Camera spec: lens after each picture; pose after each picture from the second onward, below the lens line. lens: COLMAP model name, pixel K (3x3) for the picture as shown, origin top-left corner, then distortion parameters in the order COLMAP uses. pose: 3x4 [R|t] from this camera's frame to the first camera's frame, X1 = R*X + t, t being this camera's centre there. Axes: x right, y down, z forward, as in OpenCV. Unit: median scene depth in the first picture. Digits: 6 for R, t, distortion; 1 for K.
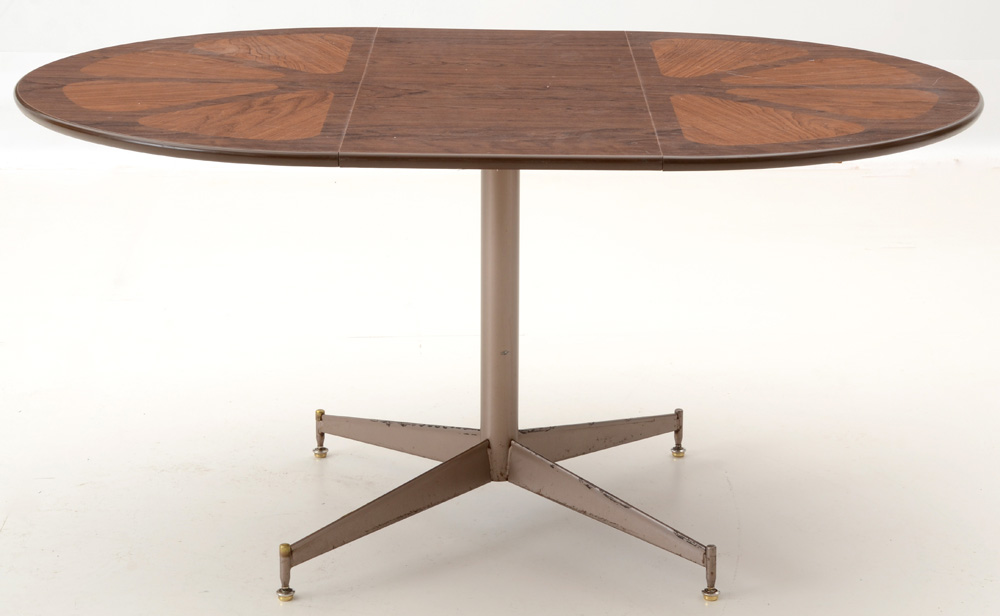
lens RADIAL K [[2119.7, 0, 518.9], [0, 2119.7, 307.2], [0, 0, 1]] dist [0.310839, 0.139967]
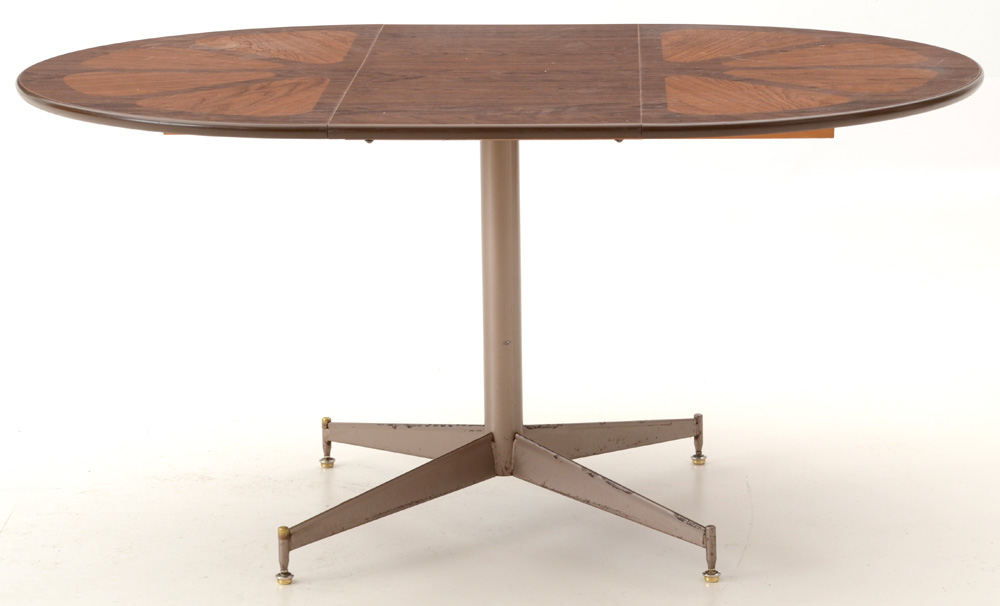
lens RADIAL K [[2639.5, 0, 500.0], [0, 2639.5, 303.0], [0, 0, 1]] dist [0.497377, 0.157226]
pose [[0.998858, -0.010811, -0.046547, 0.048518], [0.008435, 0.998667, -0.050932, 0.066976], [0.047036, 0.050481, 0.997617, -0.231339]]
